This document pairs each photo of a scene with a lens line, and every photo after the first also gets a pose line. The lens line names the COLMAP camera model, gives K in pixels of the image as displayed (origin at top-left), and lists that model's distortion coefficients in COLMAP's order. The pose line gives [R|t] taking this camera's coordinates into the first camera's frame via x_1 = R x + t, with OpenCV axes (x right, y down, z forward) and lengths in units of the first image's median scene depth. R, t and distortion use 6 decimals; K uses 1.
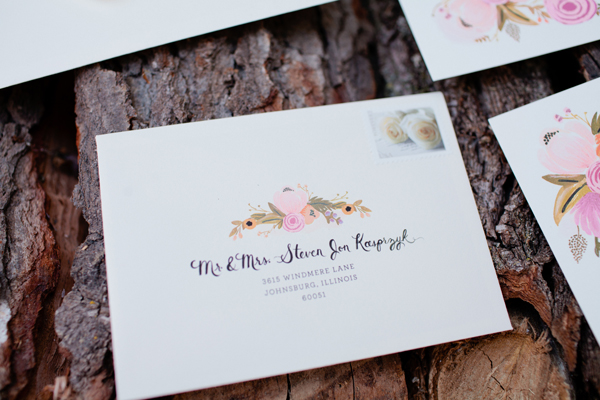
lens RADIAL K [[620.7, 0, 300.0], [0, 620.7, 200.0], [0, 0, 1]] dist [-0.081034, 0.024701]
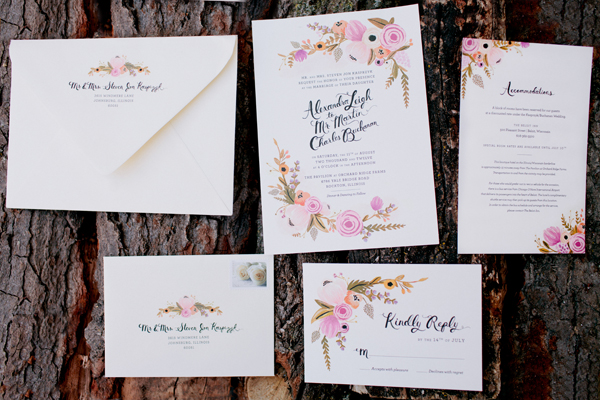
lens RADIAL K [[620.7, 0, 300.0], [0, 620.7, 200.0], [0, 0, 1]] dist [-0.081034, 0.024701]
pose [[0.977484, 0.178591, -0.112383, 0.552258], [-0.124493, 0.918131, 0.376213, -1.191384], [0.170371, -0.353751, 0.919692, -0.802454]]
